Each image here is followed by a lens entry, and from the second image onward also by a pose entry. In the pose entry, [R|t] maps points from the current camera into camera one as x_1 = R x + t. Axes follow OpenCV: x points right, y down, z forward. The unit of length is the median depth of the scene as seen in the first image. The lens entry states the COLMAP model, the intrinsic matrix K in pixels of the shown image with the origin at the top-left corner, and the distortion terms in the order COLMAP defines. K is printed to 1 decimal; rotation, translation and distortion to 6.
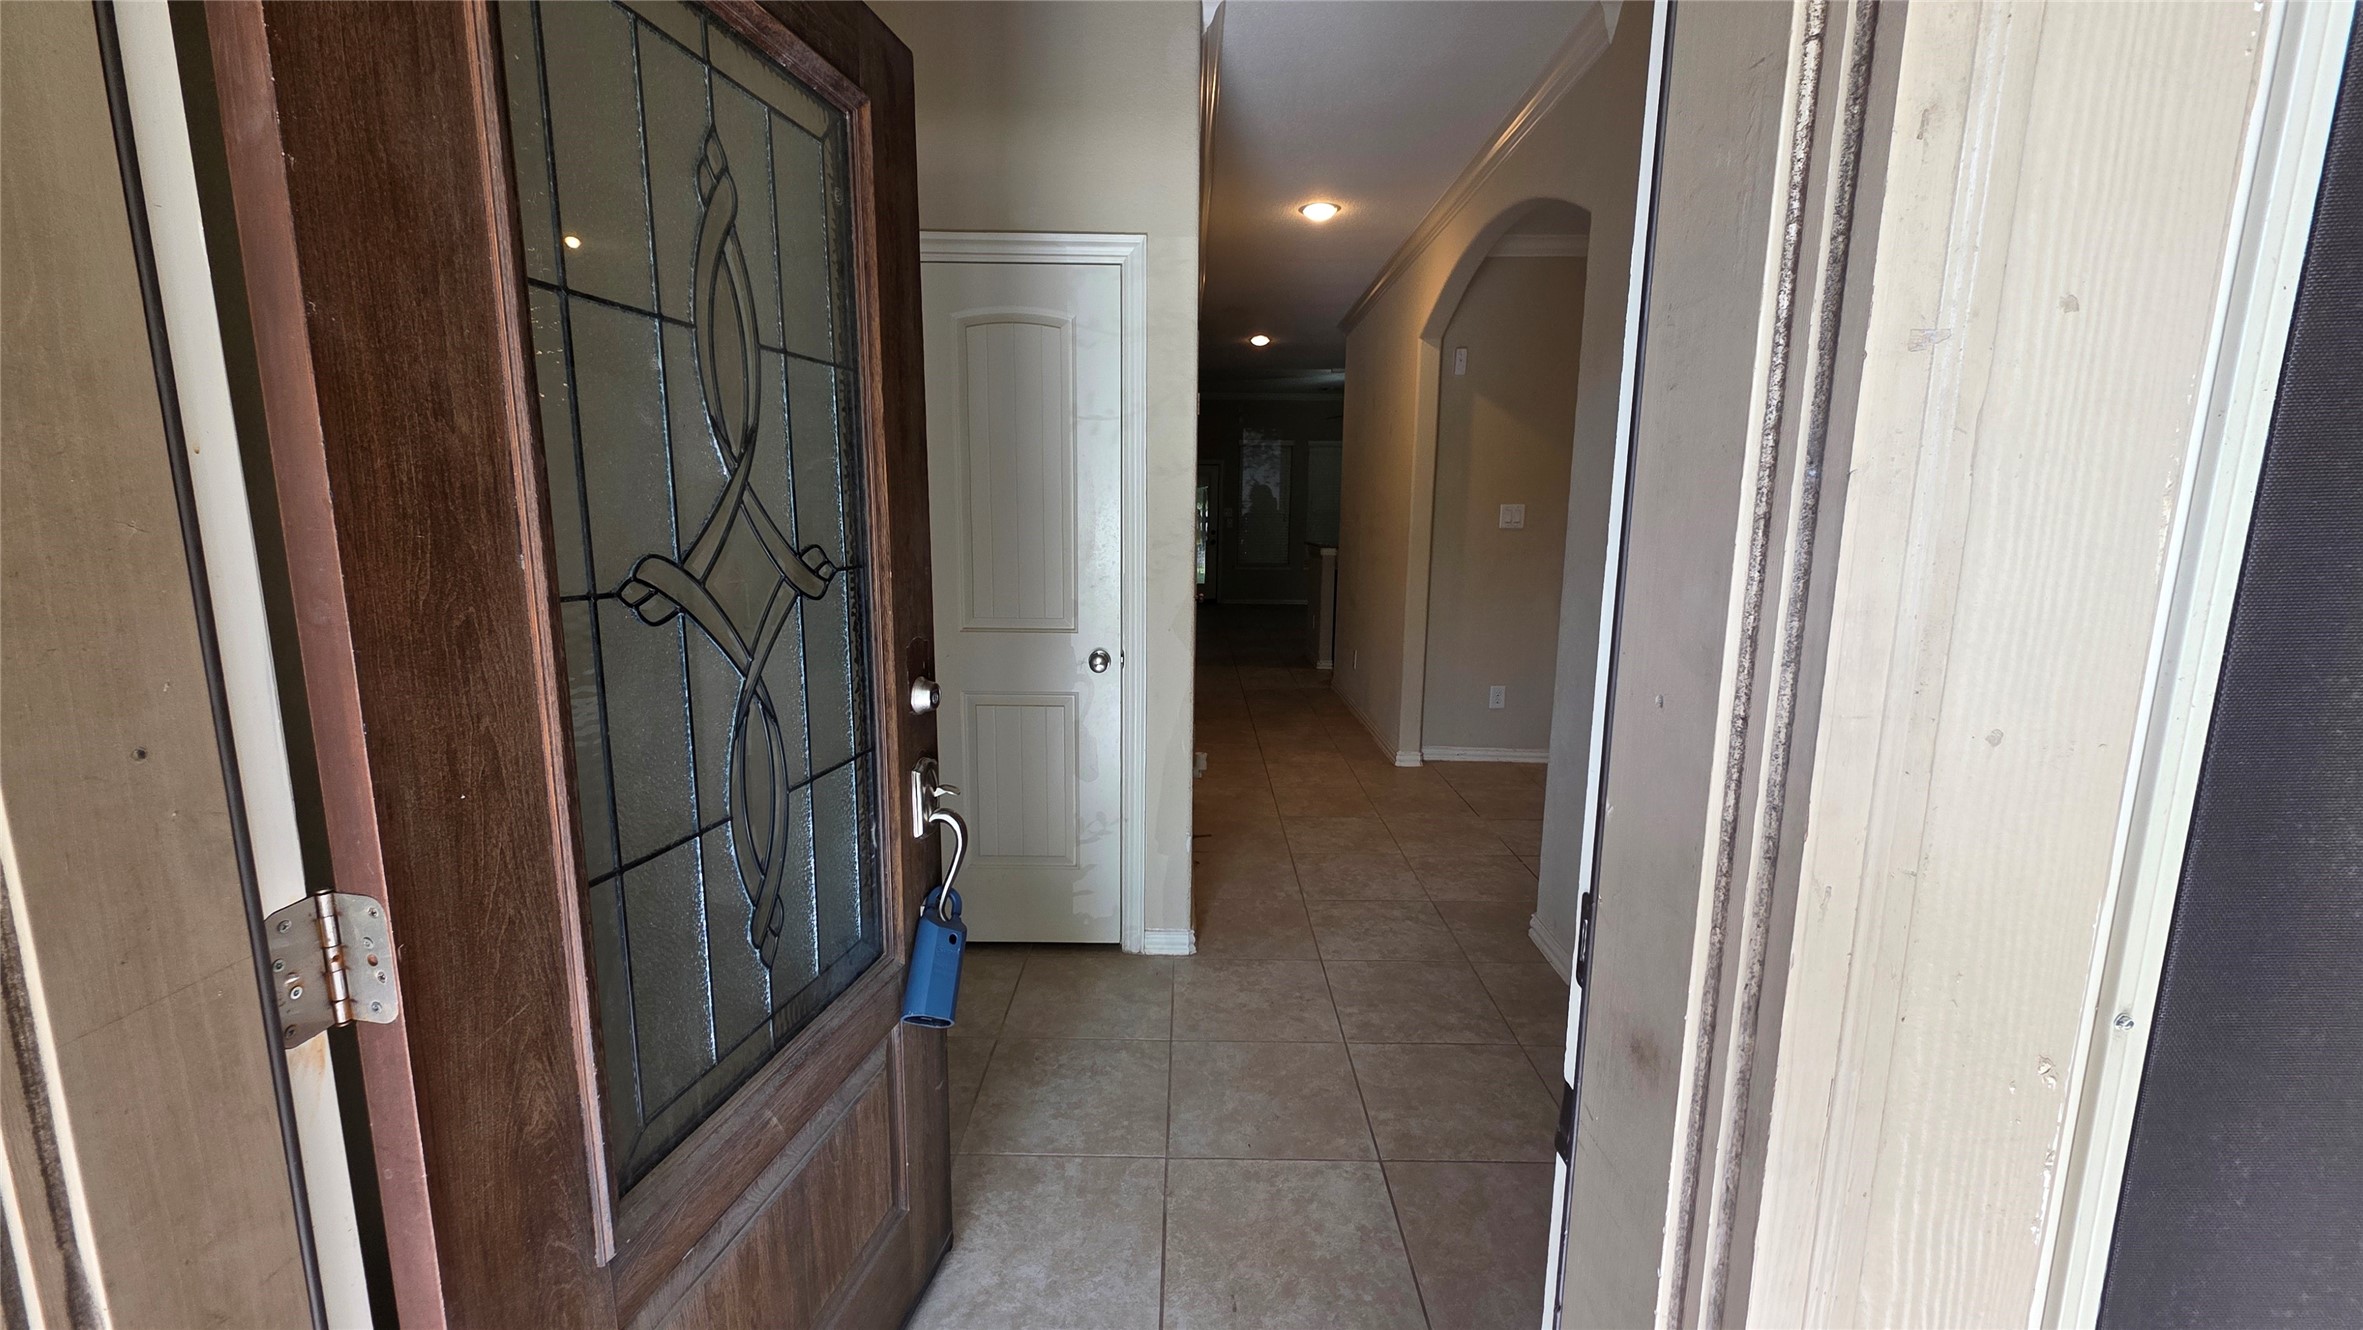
lens RADIAL K [[941.4, 0, 1179.2], [0, 941.4, 667.1], [0, 0, 1]] dist [0.005463, -0.000349]
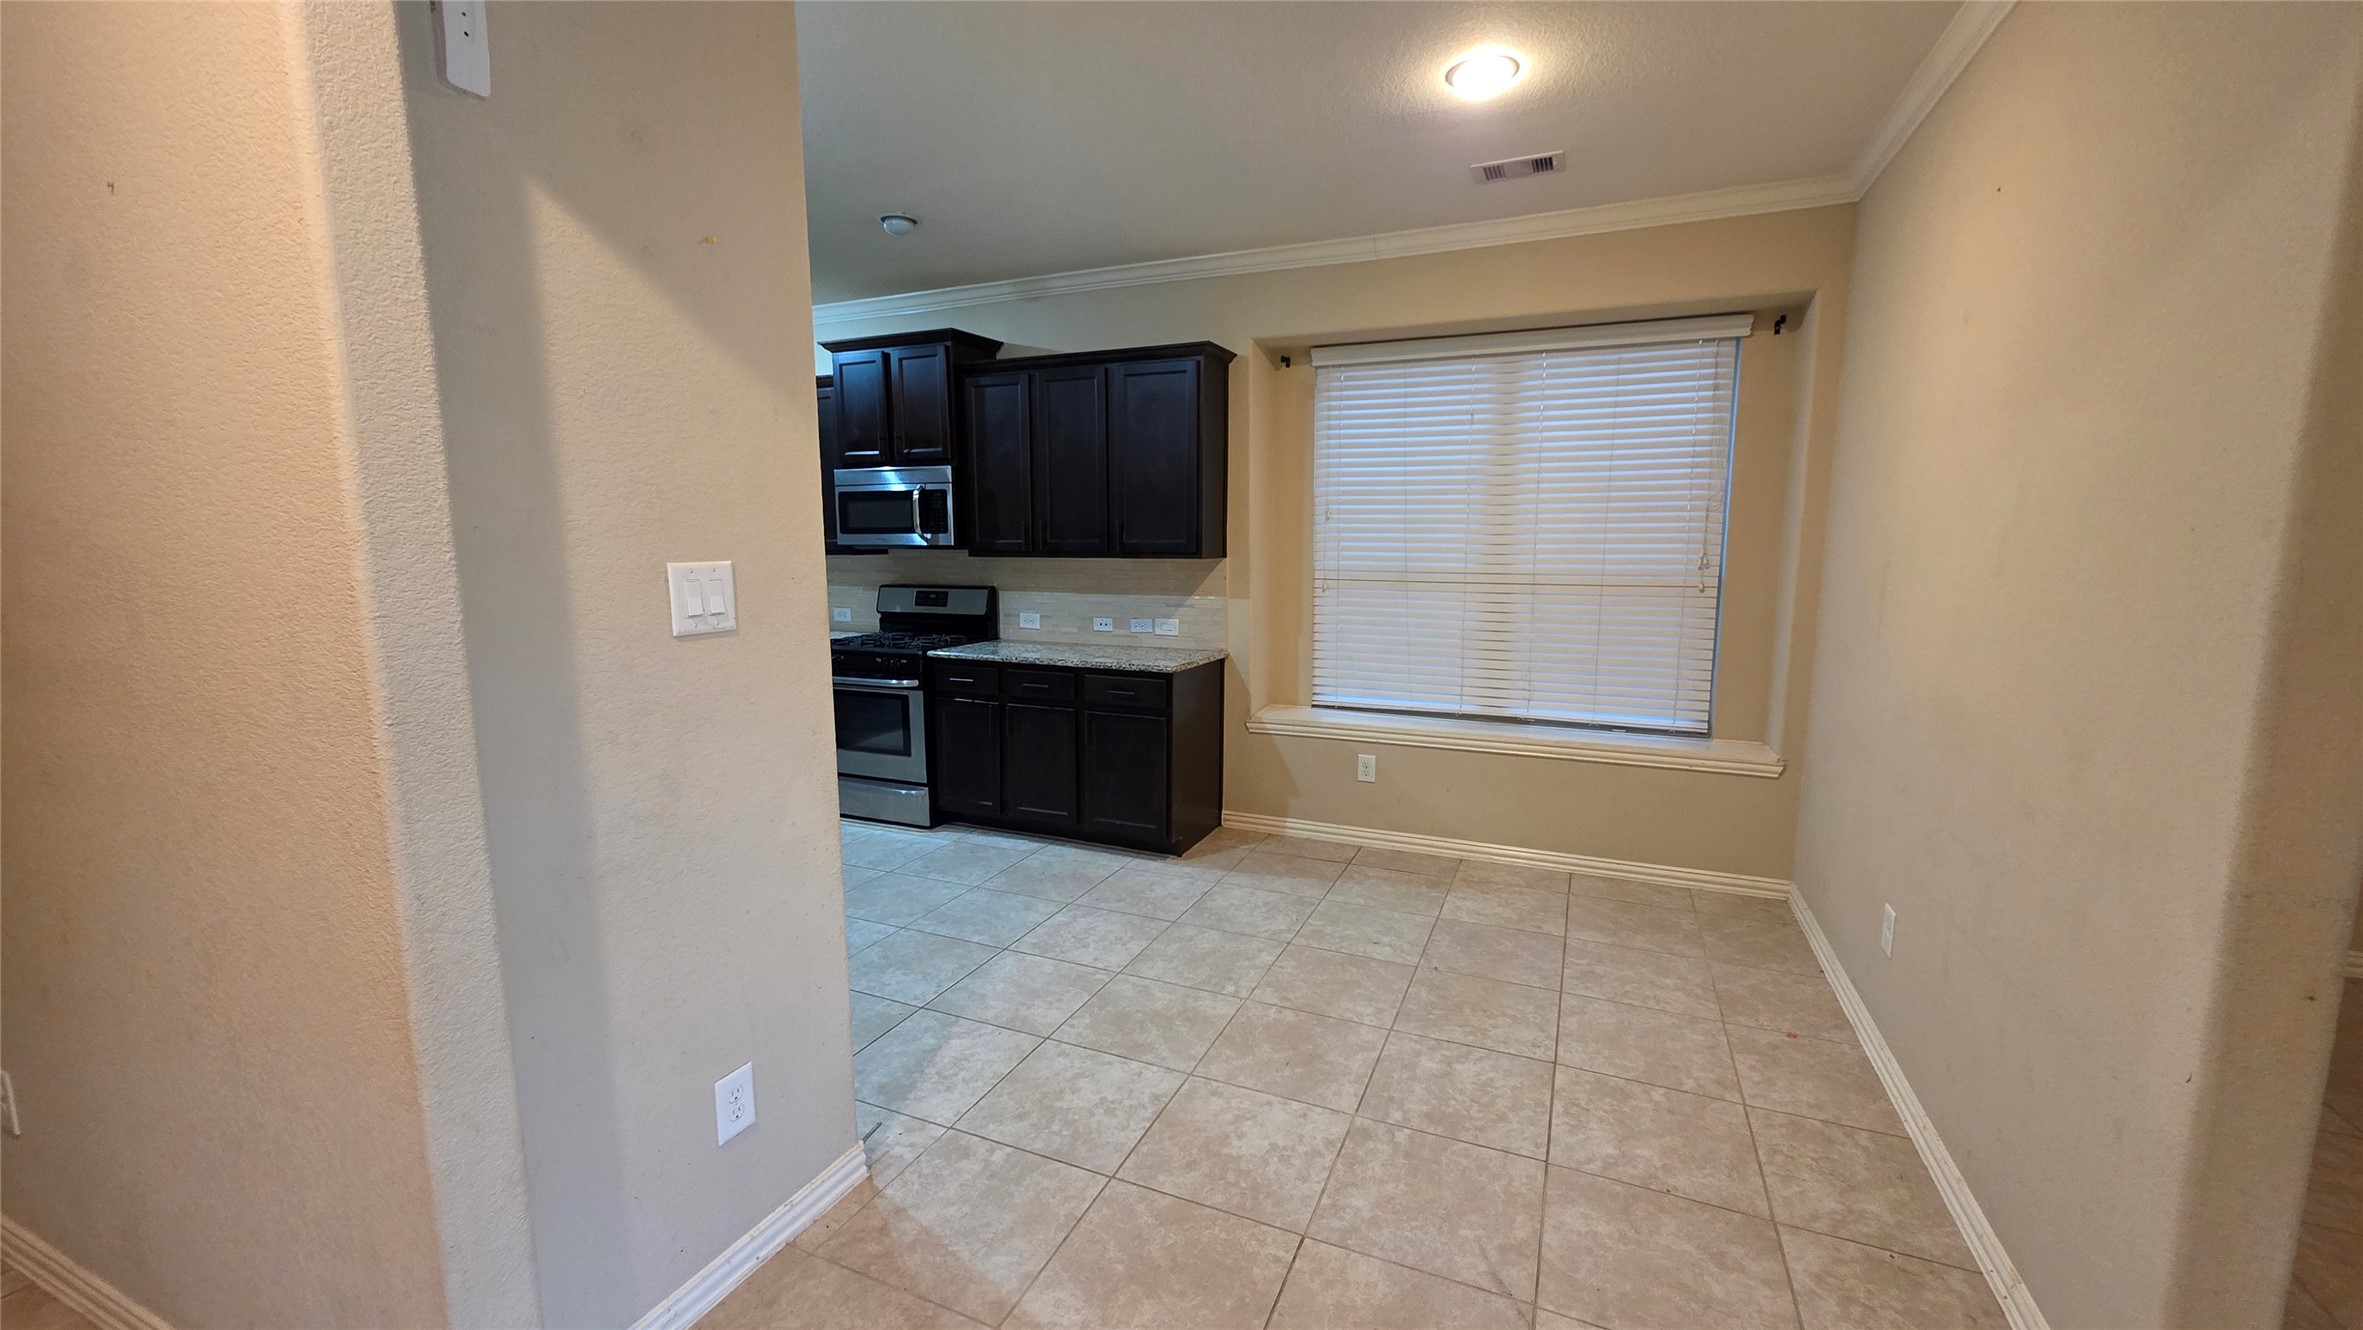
lens RADIAL K [[941.4, 0, 1179.2], [0, 941.4, 667.1], [0, 0, 1]] dist [0.005463, -0.000349]
pose [[0.392266, -0.143837, 0.908536, 0.104786], [0.158496, 0.983495, 0.087273, -0.133843], [-0.906094, 0.109765, 0.408589, 0.687441]]
